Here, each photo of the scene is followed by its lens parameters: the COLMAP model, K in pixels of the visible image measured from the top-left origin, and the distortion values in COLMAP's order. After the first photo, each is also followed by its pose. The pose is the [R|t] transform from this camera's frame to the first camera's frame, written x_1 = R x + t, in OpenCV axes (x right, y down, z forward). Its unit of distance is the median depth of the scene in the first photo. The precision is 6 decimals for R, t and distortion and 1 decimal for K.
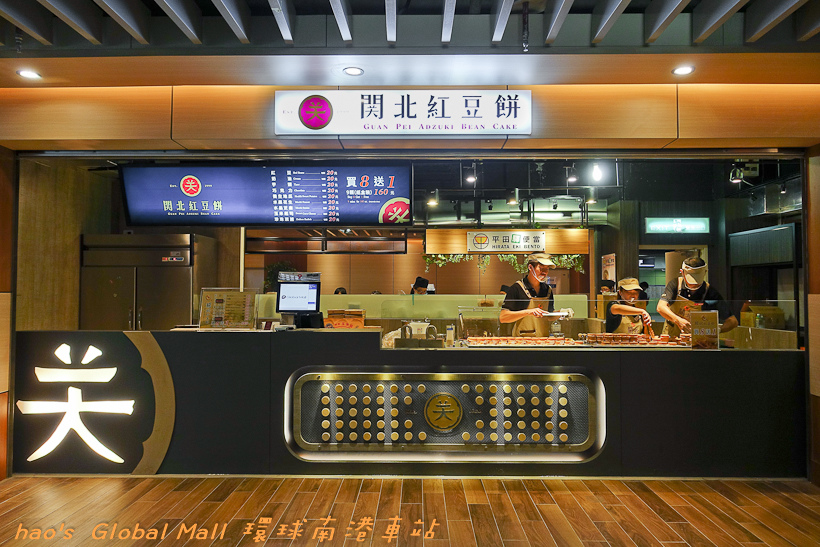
lens RADIAL K [[640.9, 0, 410.0], [0, 640.9, 270.5], [0, 0, 1]] dist [0.019813, -0.003672]
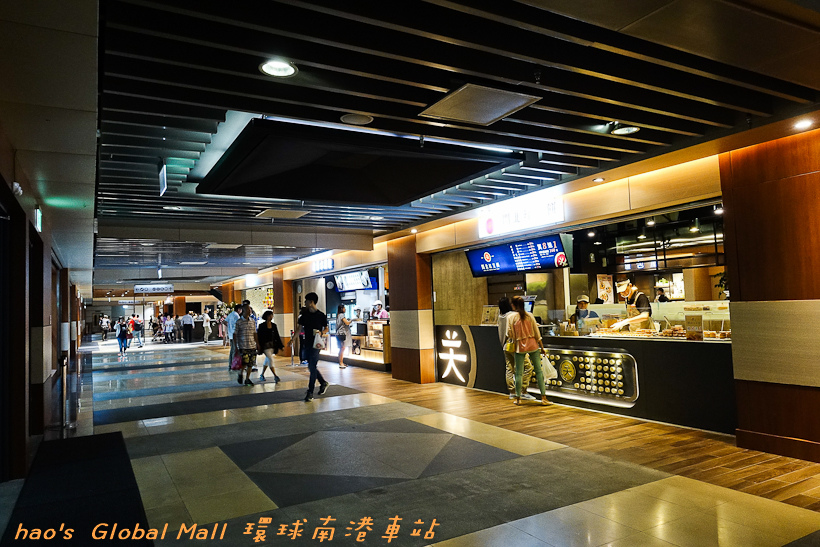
lens RADIAL K [[566.9, 0, 409.8], [0, 566.9, 274.2], [0, 0, 1]] dist [-0.004571, -0.000501]
pose [[0.501661, -0.070447, -0.862191, 1.236895], [0.078297, 0.996285, -0.035847, -0.031003], [0.861514, -0.049524, 0.505313, -0.184820]]
